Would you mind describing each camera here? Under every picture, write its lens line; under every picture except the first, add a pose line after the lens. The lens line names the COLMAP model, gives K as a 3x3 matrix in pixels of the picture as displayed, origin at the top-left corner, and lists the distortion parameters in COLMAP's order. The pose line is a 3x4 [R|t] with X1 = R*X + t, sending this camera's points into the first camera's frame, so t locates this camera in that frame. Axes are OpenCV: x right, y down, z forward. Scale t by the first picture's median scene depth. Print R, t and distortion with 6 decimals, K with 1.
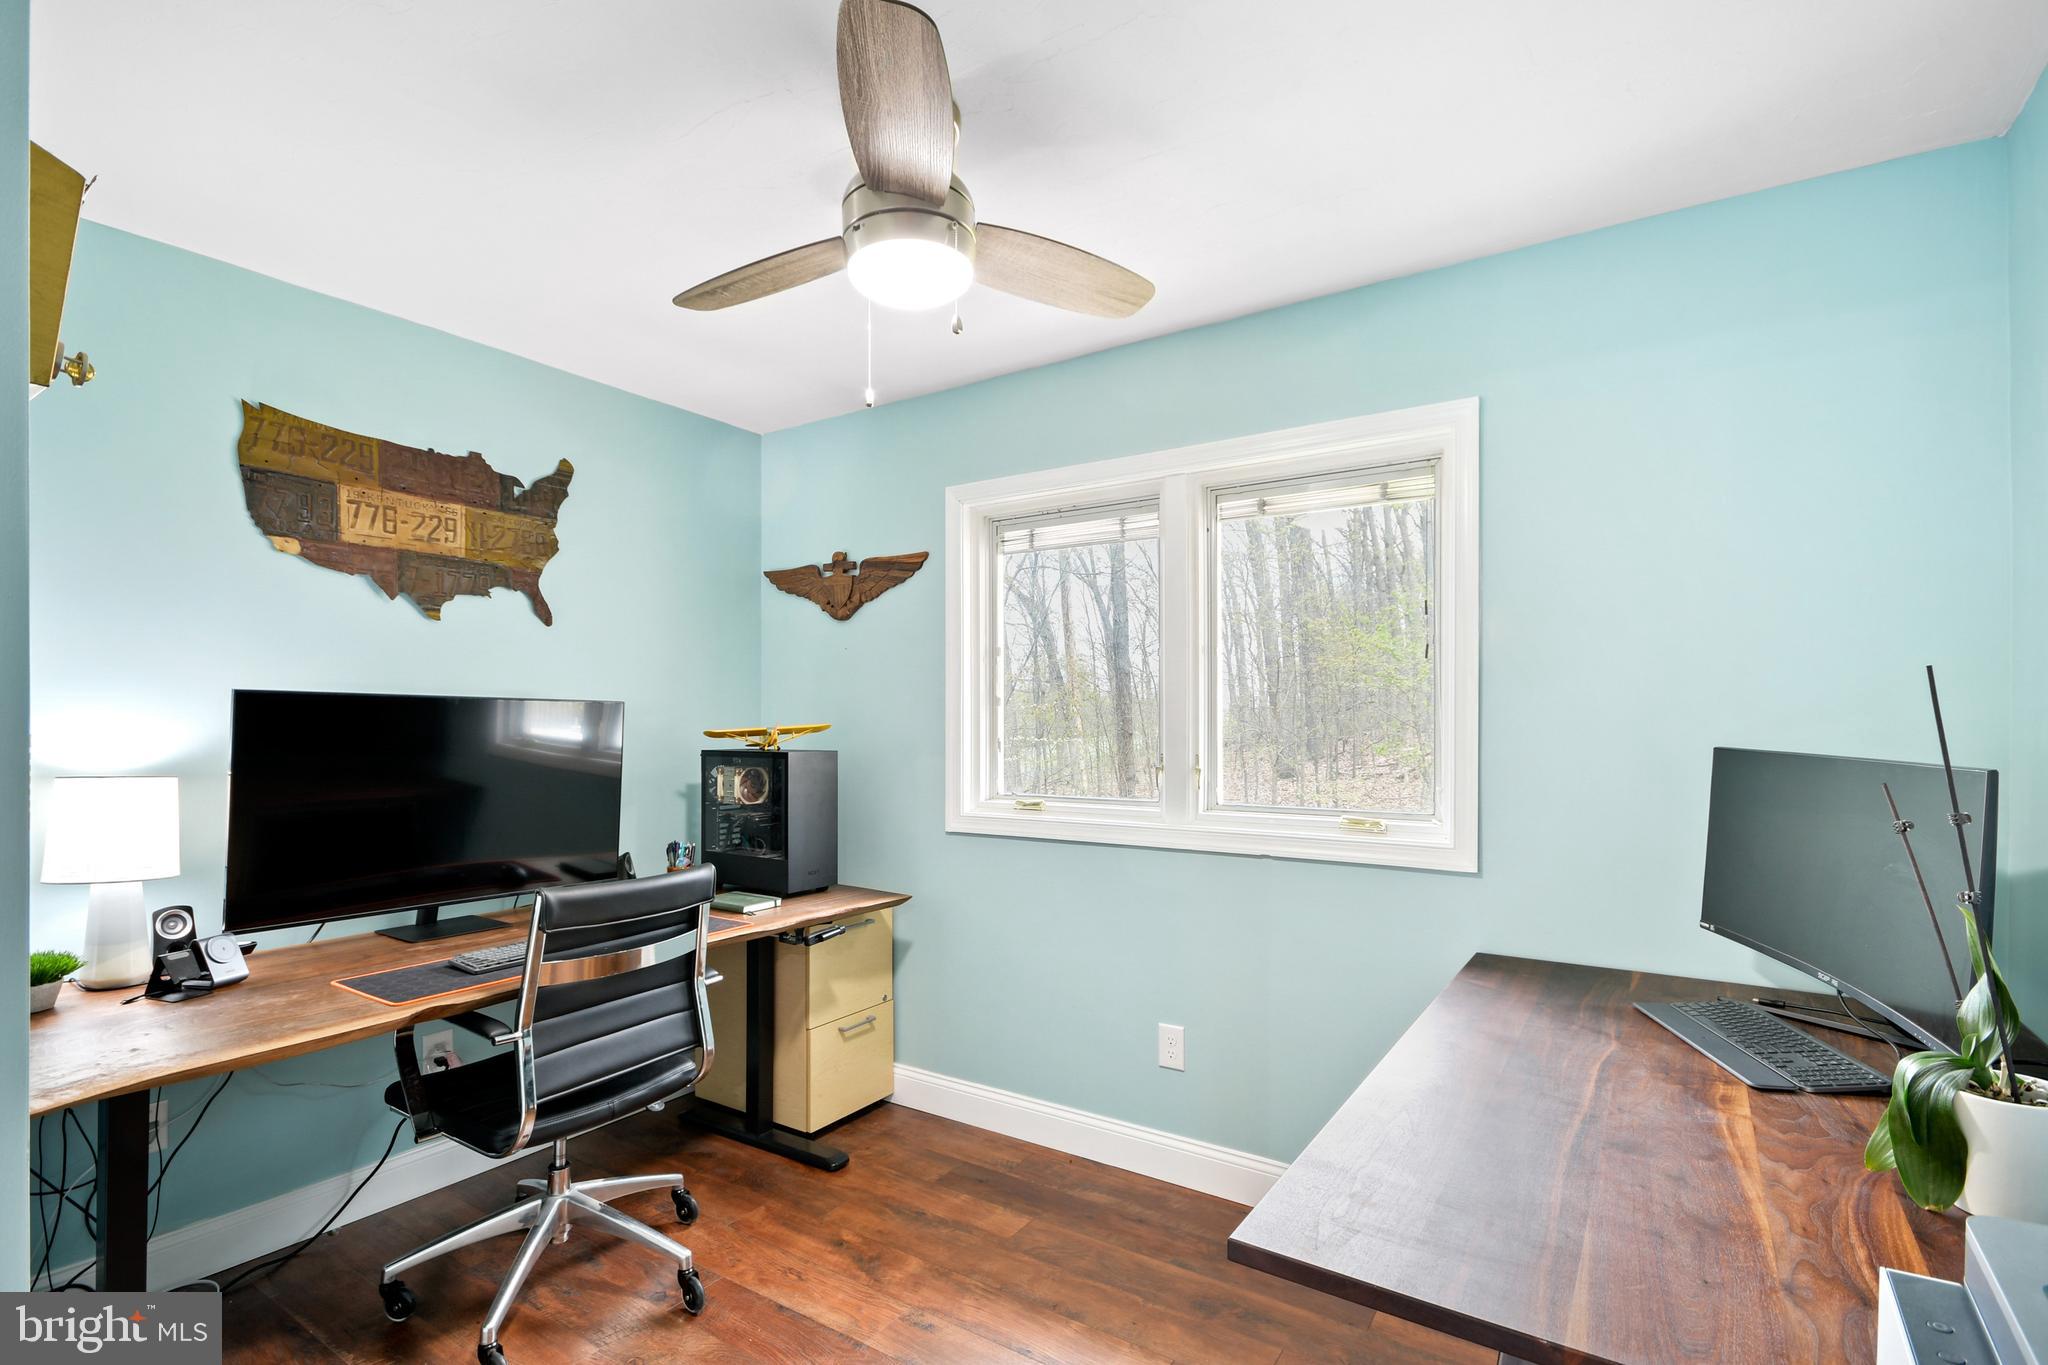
lens RADIAL K [[997.5, 0, 1024.0], [0, 997.5, 699.0], [0, 0, 1]] dist [0.011742, -0.001156]
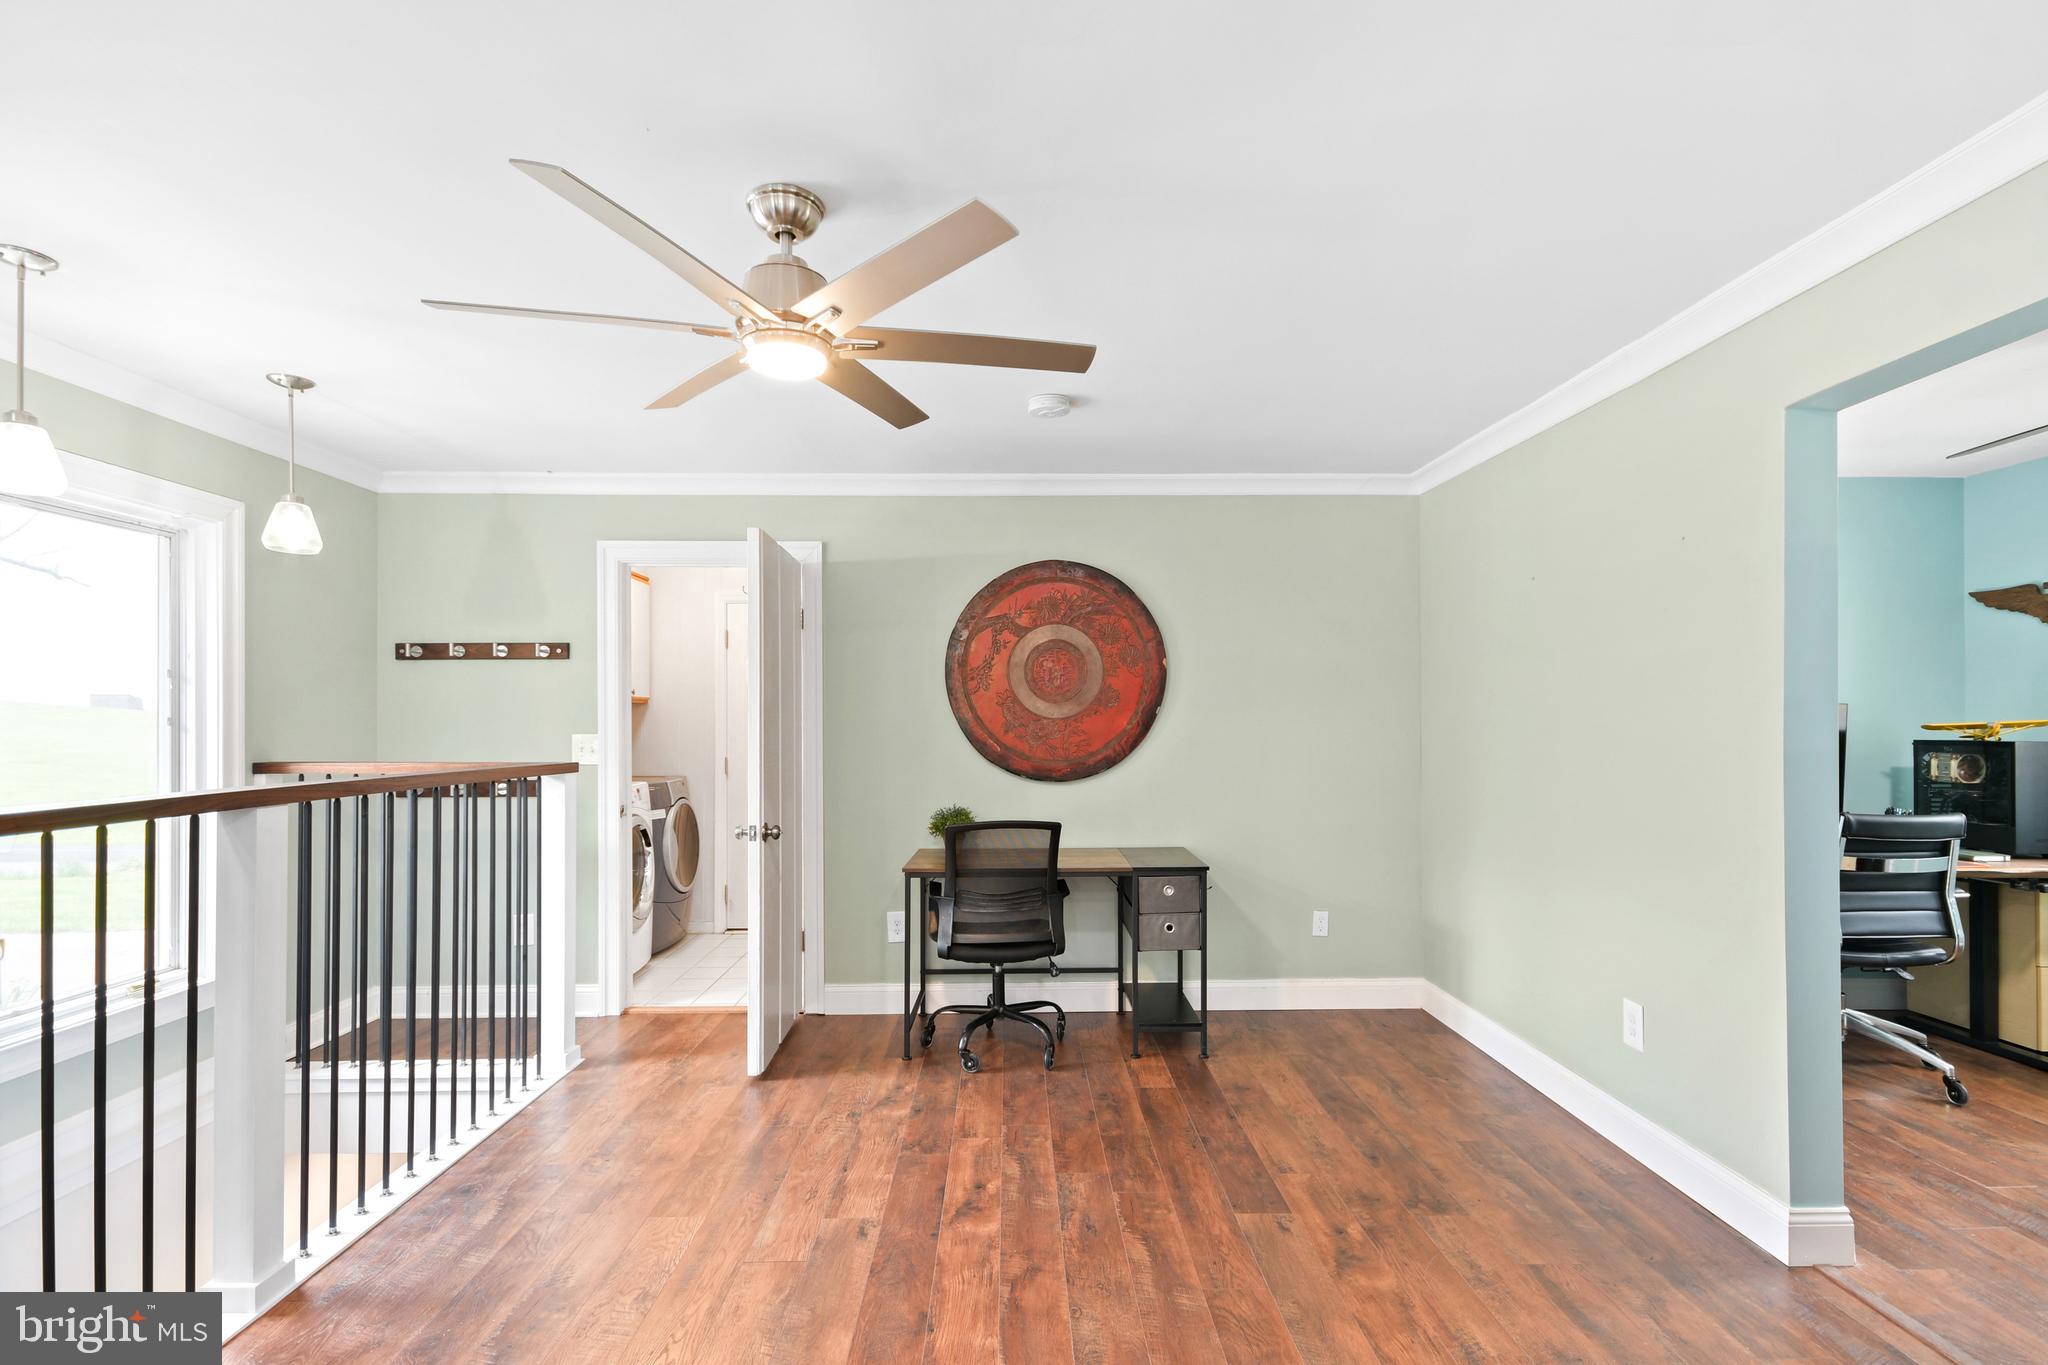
lens RADIAL K [[997.5, 0, 1032.0], [0, 997.5, 701.7], [0, 0, 1]] dist [0.011742, -0.001156]
pose [[0.592649, -0.004754, -0.805446, 0.051337], [0.008283, 0.999966, 0.000193, -0.007893], [0.805418, -0.006786, 0.592668, -0.722839]]
